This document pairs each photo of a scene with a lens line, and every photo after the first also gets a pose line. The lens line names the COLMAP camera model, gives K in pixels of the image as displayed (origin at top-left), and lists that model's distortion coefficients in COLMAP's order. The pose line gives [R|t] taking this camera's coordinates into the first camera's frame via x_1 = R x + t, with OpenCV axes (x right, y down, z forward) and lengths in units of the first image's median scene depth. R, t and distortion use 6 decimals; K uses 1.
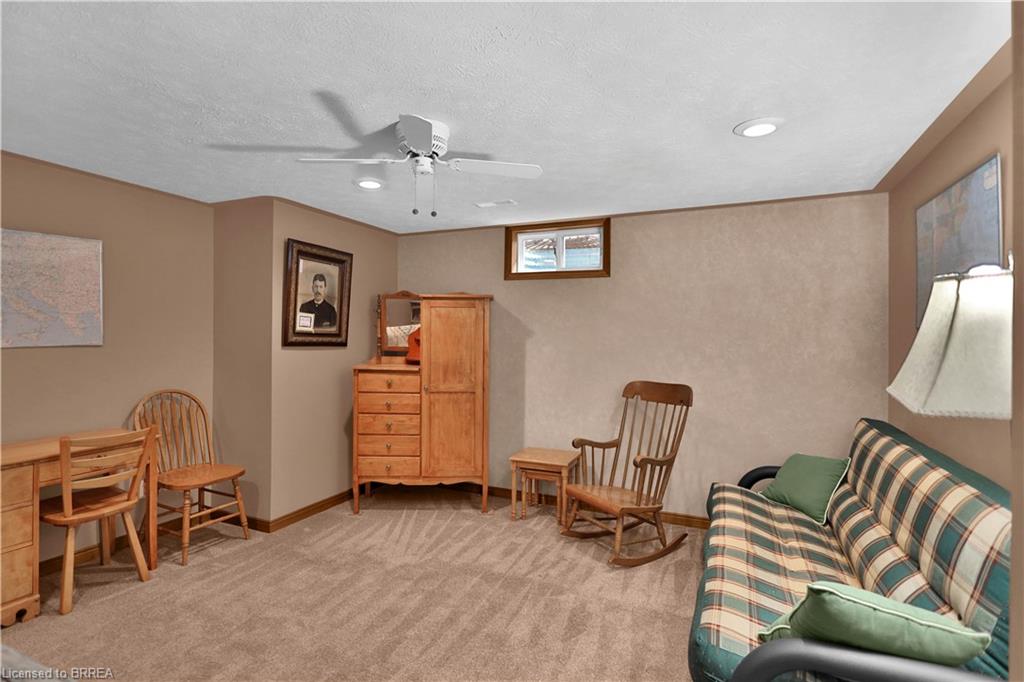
lens RADIAL K [[506.3, 0, 508.6], [0, 506.3, 339.1], [0, 0, 1]] dist [0.002812, -0.000012]
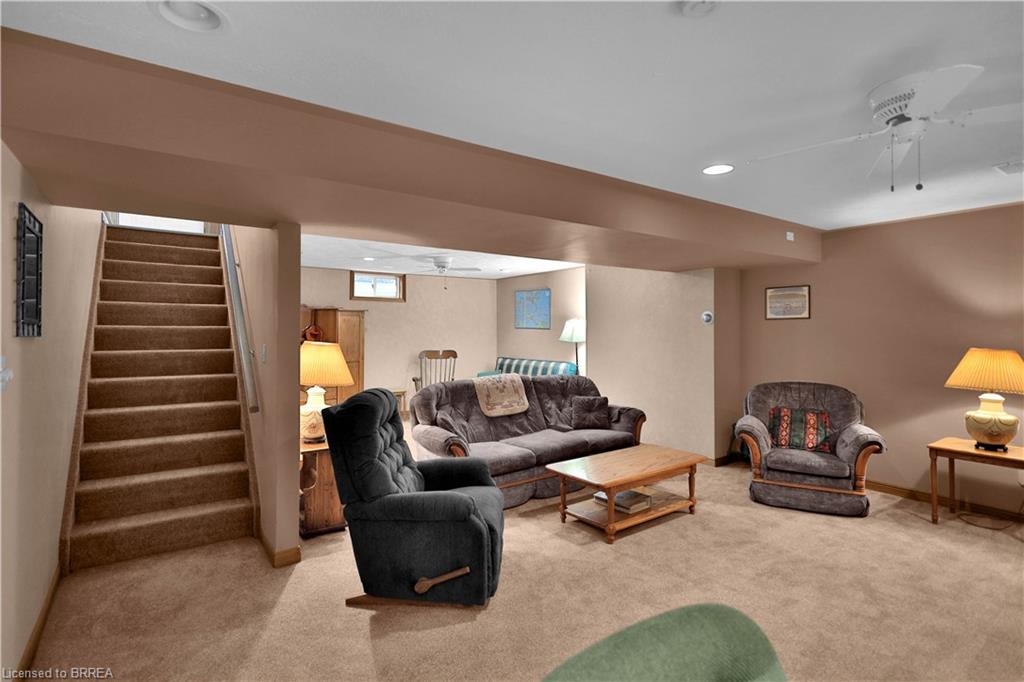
lens RADIAL K [[506.3, 0, 512.3], [0, 506.3, 335.7], [0, 0, 1]] dist [0.002812, -0.000012]
pose [[0.497541, -0.016760, 0.867279, -1.418438], [0.006113, 0.999856, 0.015815, -0.015514], [-0.867419, -0.002567, 0.497571, -0.429864]]
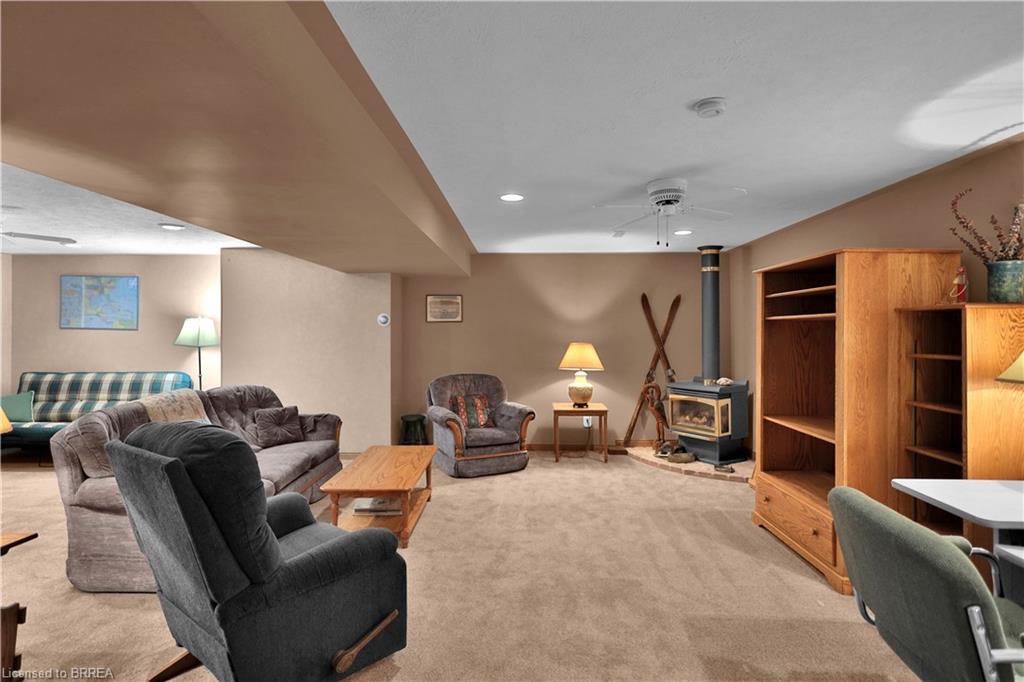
lens RADIAL K [[506.3, 0, 519.4], [0, 506.3, 326.4], [0, 0, 1]] dist [0.002812, -0.000012]
pose [[-0.402782, 0.002775, 0.915292, -1.447229], [0.000623, 0.999996, -0.002758, -0.015390], [-0.915296, -0.000541, -0.402782, 0.019897]]
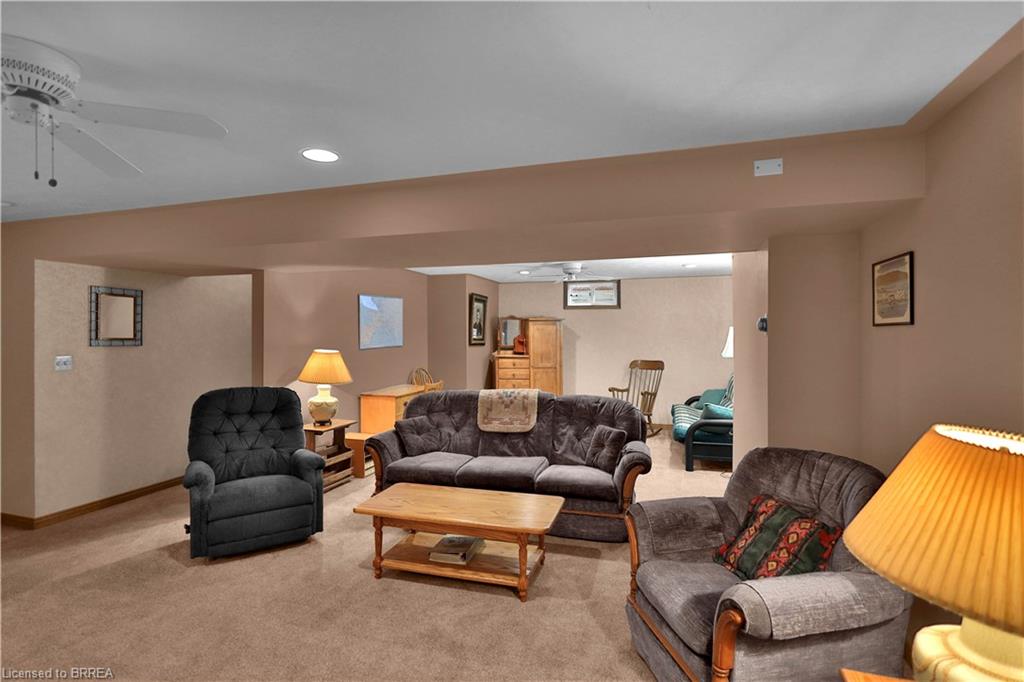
lens RADIAL K [[506.3, 0, 506.8], [0, 506.3, 331.3], [0, 0, 1]] dist [0.002812, -0.000012]
pose [[0.993830, -0.011254, 0.110346, -0.479491], [0.012032, 0.999907, -0.006384, -0.027271], [-0.110264, 0.007672, 0.993873, -0.962362]]
